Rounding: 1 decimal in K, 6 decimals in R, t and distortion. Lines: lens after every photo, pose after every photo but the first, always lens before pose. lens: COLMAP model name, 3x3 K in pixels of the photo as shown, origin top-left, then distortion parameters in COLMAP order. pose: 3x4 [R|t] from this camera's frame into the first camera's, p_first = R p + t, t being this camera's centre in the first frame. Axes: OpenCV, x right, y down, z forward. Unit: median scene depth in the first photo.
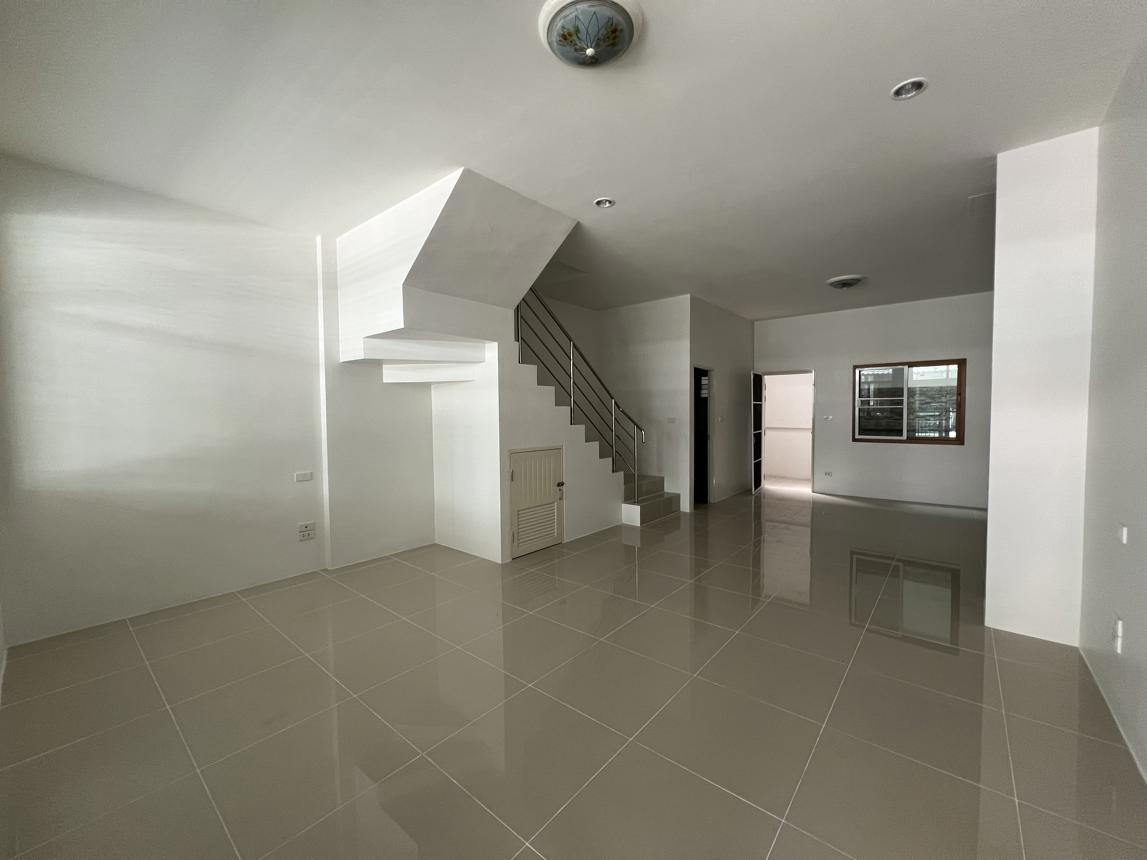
lens RADIAL K [[459.9, 0, 573.8], [0, 459.9, 430.1], [0, 0, 1]] dist [0.001030, 0.000028]
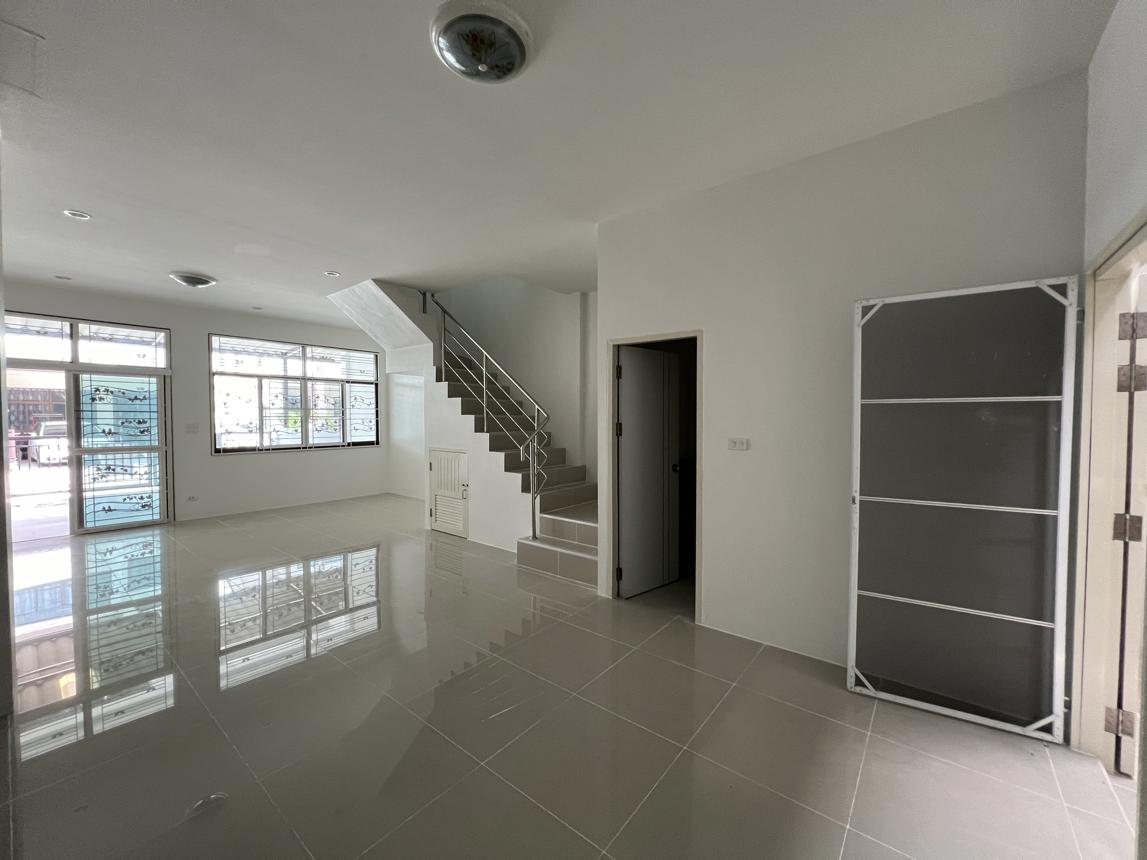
lens RADIAL K [[459.9, 0, 573.8], [0, 459.9, 428.6], [0, 0, 1]] dist [0.001030, 0.000028]
pose [[0.026600, 0.032545, -0.999116, 1.101052], [-0.043977, 0.998540, 0.031355, -0.065894], [0.998678, 0.043104, 0.027993, 1.242809]]
